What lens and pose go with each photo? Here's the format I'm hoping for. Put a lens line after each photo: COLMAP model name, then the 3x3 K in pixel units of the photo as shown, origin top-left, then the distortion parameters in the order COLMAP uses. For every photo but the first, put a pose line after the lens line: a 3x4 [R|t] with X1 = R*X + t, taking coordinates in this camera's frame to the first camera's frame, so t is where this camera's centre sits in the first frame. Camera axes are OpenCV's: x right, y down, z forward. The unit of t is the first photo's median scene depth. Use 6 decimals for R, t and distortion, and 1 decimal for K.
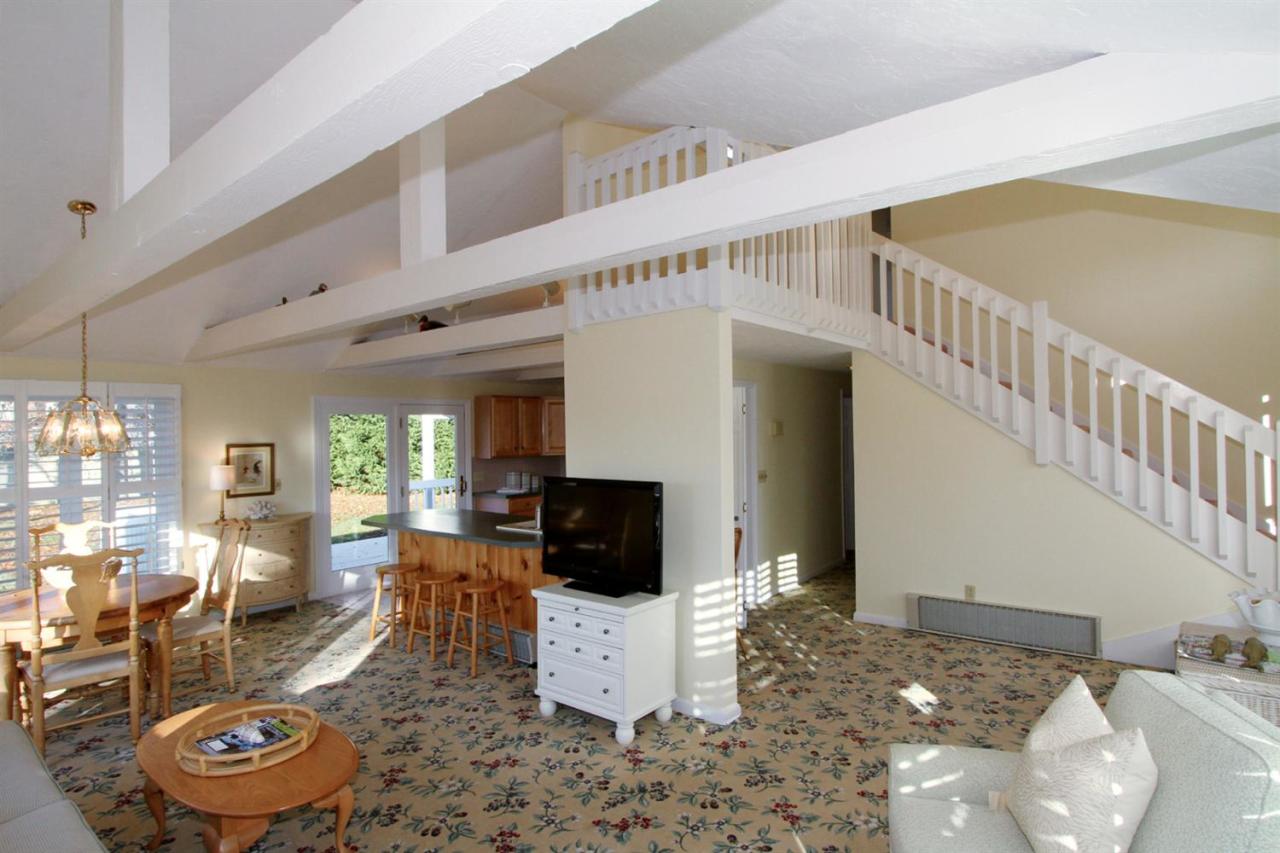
lens RADIAL K [[681.2, 0, 642.0], [0, 681.2, 423.1], [0, 0, 1]] dist [-0.005639, 0.000118]
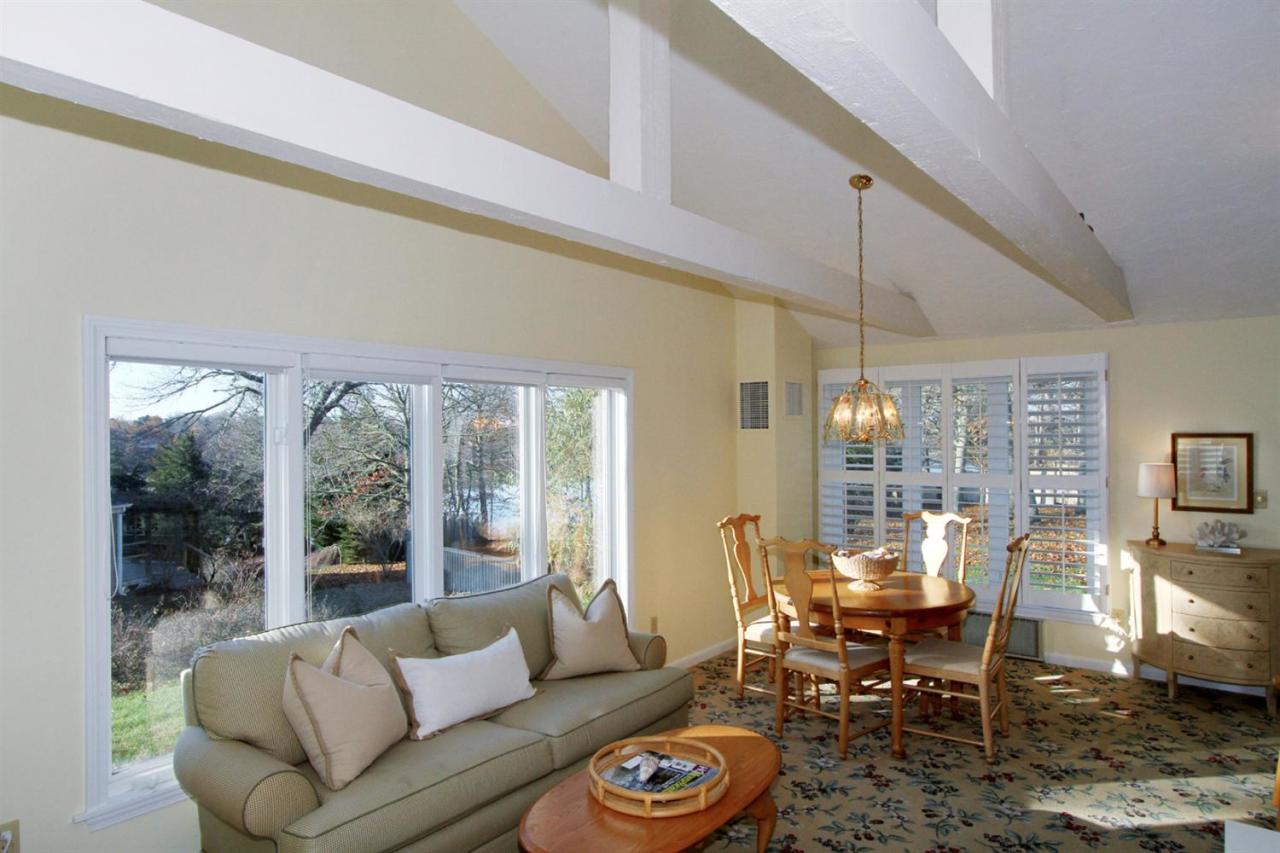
lens RADIAL K [[791.1, 0, 645.4], [0, 791.1, 426.9], [0, 0, 1]] dist [-0.016138, 0.001522]
pose [[0.000119, 0.013557, -0.999908, 0.212928], [0.016876, 0.999766, 0.013557, 0.005807], [0.999858, -0.016877, -0.000110, 0.511651]]
